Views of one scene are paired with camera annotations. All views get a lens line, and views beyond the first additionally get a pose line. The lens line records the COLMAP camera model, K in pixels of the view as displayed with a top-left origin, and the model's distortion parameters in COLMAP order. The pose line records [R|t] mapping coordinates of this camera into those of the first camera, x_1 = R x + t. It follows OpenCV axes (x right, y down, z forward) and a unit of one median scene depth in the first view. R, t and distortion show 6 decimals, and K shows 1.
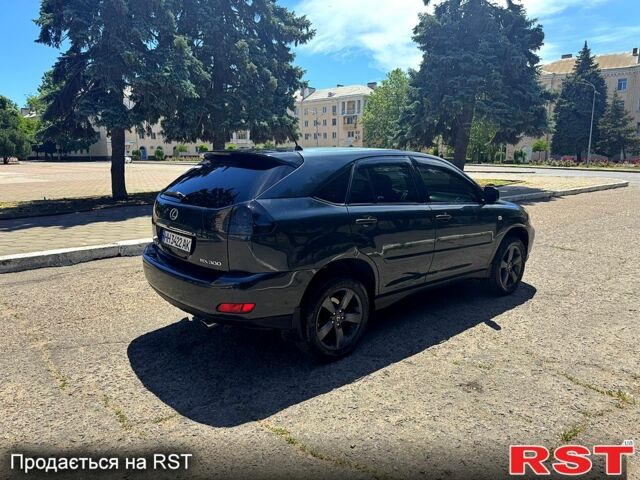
lens RADIAL K [[450.6, 0, 320.0], [0, 450.6, 240.0], [0, 0, 1]] dist [0.082273, -0.143889]
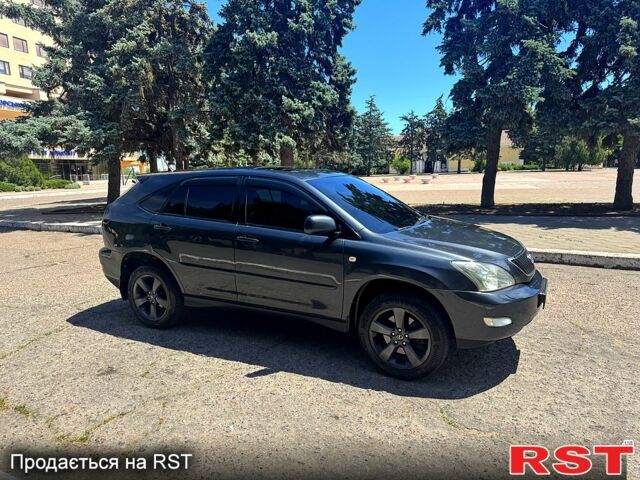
lens RADIAL K [[450.6, 0, 320.0], [0, 450.6, 240.0], [0, 0, 1]] dist [0.082273, -0.143889]
pose [[0.366162, 0.135212, -0.920676, 1.045068], [-0.147756, 0.985283, 0.085936, -0.133686], [0.918746, 0.104569, 0.380751, 0.669602]]
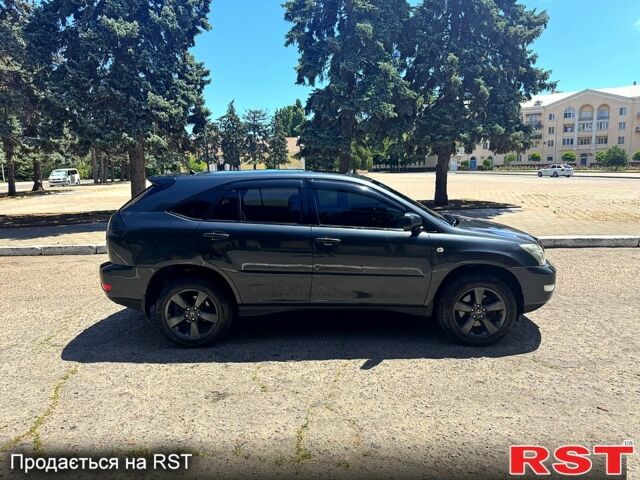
lens RADIAL K [[450.6, 0, 320.0], [0, 450.6, 240.0], [0, 0, 1]] dist [0.082273, -0.143889]
pose [[0.750643, 0.090857, -0.654431, 0.778848], [-0.103795, 0.994417, 0.019003, -0.059904], [0.652504, 0.053662, 0.755883, 0.212046]]
